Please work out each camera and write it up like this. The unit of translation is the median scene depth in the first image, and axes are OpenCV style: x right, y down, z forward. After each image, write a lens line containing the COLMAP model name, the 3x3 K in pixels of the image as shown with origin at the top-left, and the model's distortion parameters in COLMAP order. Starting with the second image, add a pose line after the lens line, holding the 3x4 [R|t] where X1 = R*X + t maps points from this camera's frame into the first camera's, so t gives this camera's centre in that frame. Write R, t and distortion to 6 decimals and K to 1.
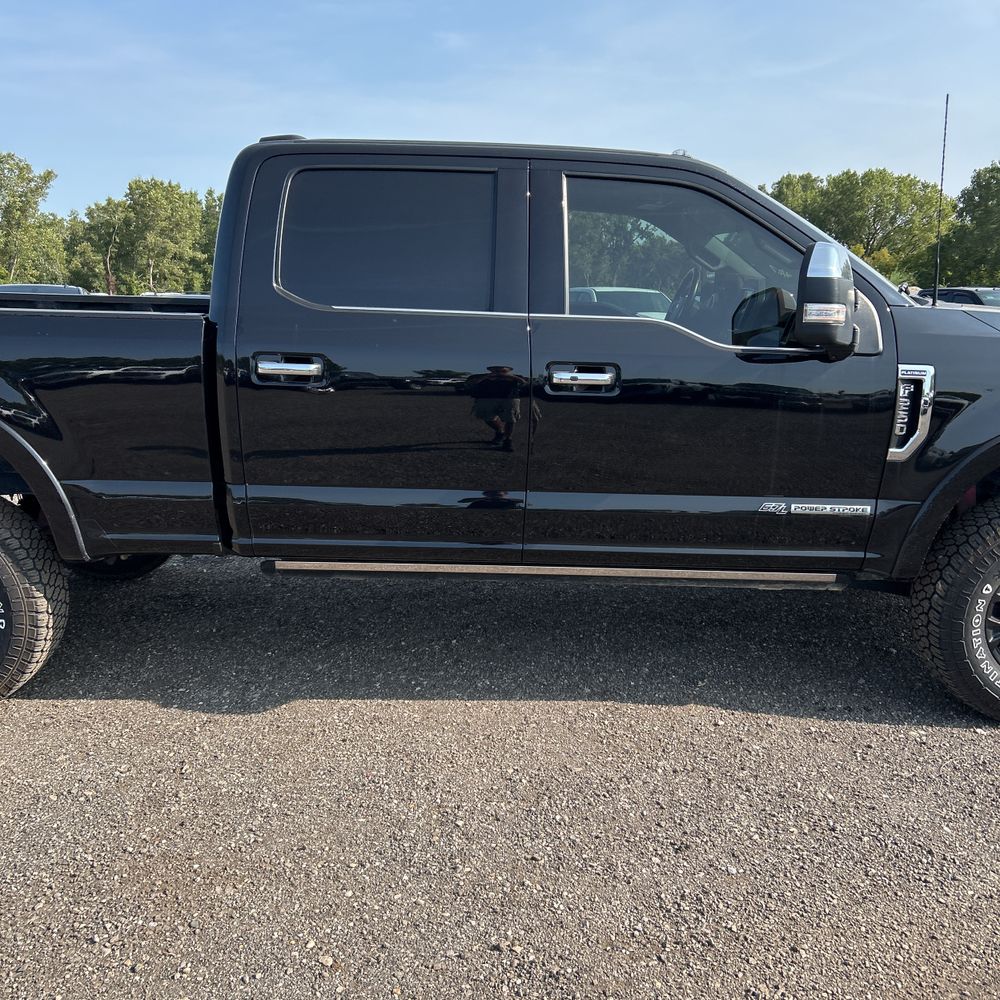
lens RADIAL K [[997.9, 0, 500.0], [0, 997.9, 500.0], [0, 0, 1]] dist [0.066346, -0.115577]
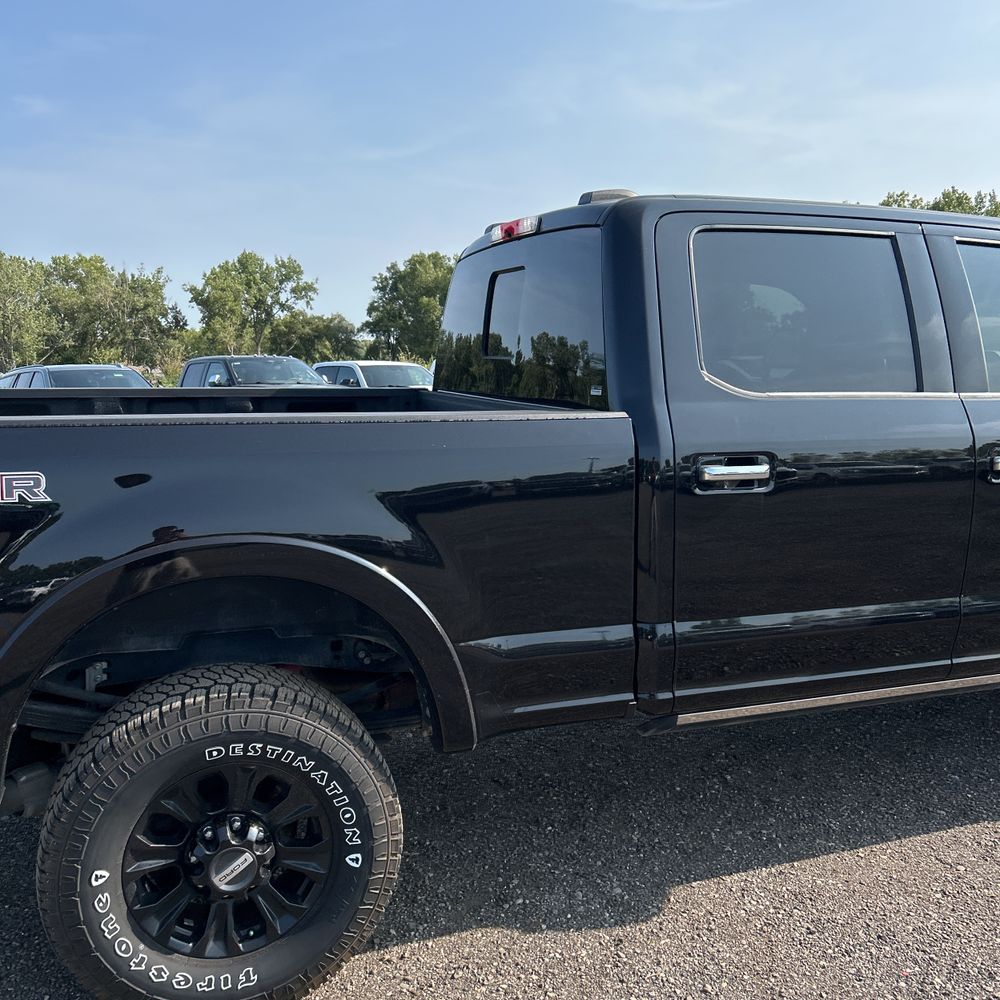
lens RADIAL K [[997.9, 0, 500.0], [0, 997.9, 500.0], [0, 0, 1]] dist [0.066346, -0.115577]
pose [[0.939239, -0.065913, 0.336876, -0.103606], [0.089119, 0.994563, -0.053876, -0.013081], [-0.331493, 0.080624, 0.940006, 0.049435]]
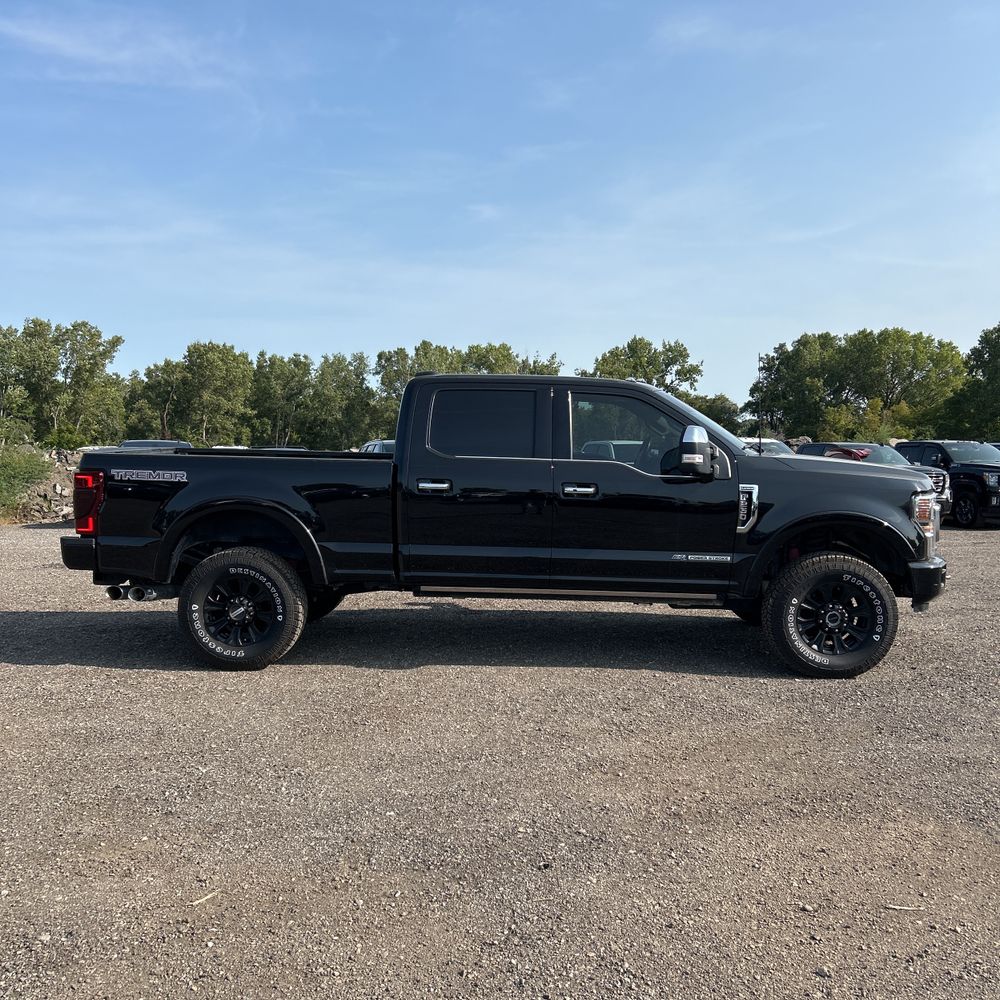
lens RADIAL K [[986.7, 0, 500.0], [0, 986.7, 500.0], [0, 0, 1]] dist [0.180277, -0.505035]
pose [[0.999508, -0.000721, -0.031343, -0.002281], [-0.003909, 0.989067, -0.147416, 0.029988], [0.031107, 0.147466, 0.988578, -0.152063]]
